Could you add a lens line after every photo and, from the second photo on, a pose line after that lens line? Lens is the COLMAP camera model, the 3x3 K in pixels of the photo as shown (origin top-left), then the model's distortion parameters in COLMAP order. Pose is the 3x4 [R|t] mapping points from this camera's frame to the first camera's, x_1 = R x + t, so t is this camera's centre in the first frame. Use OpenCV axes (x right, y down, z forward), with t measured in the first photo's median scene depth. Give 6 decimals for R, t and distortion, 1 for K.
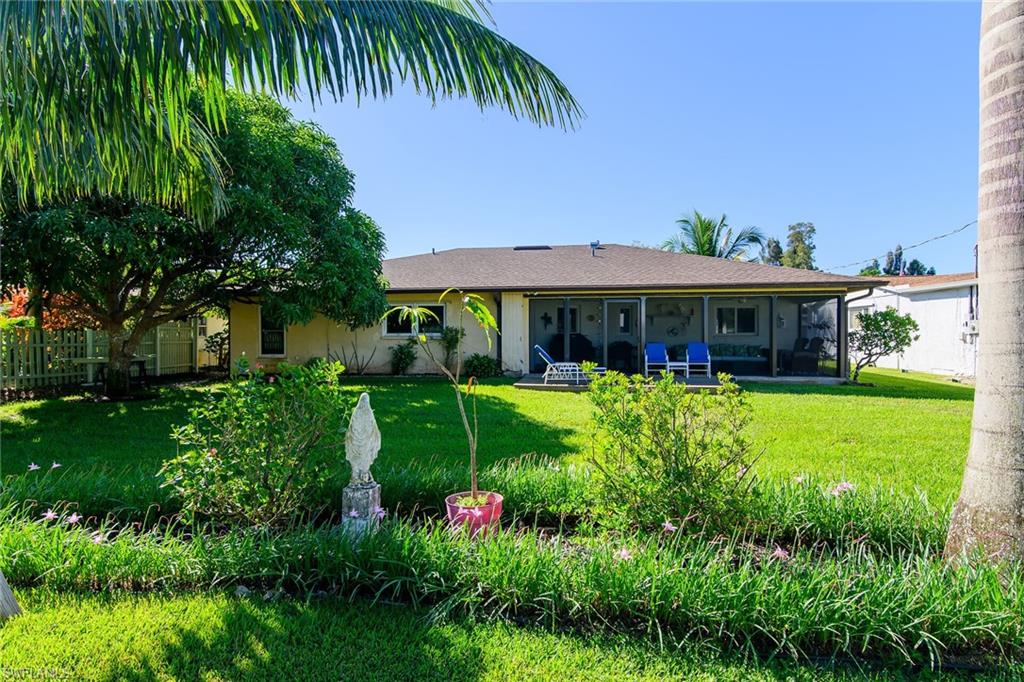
lens RADIAL K [[444.9, 0, 512.0], [0, 444.9, 341.0], [0, 0, 1]] dist [-0.000099, -0.000034]
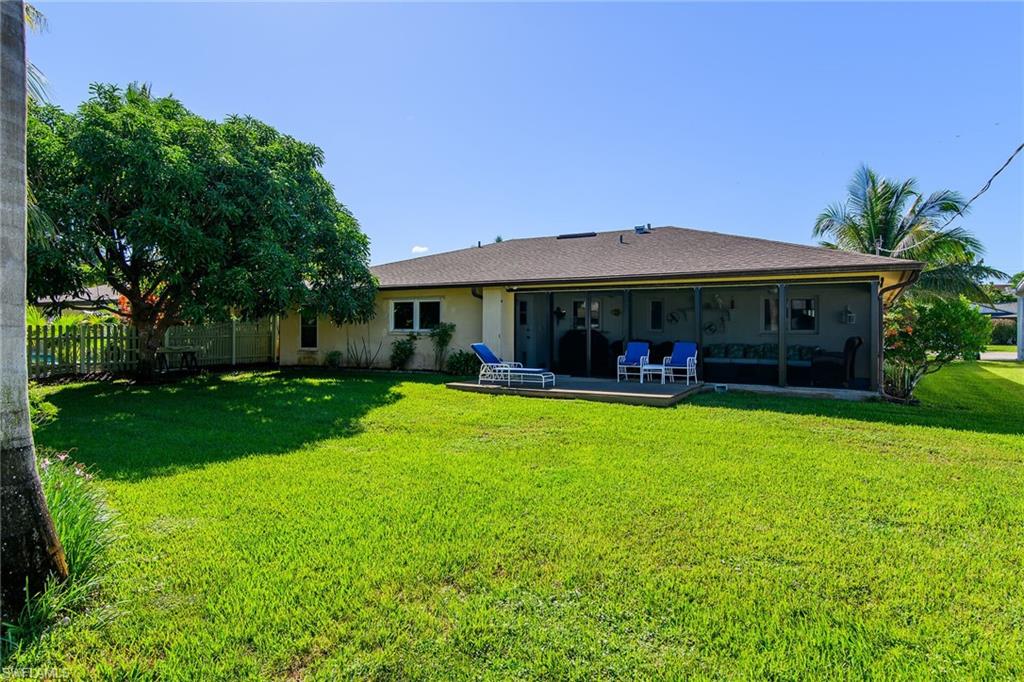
lens RADIAL K [[472.2, 0, 512.0], [0, 472.2, 341.0], [0, 0, 1]] dist [0.004483, 0.000414]
pose [[0.953953, 0.011979, -0.299717, 0.323587], [-0.007714, 0.999851, 0.015410, -0.009134], [0.299858, -0.012389, 0.953904, 0.042139]]
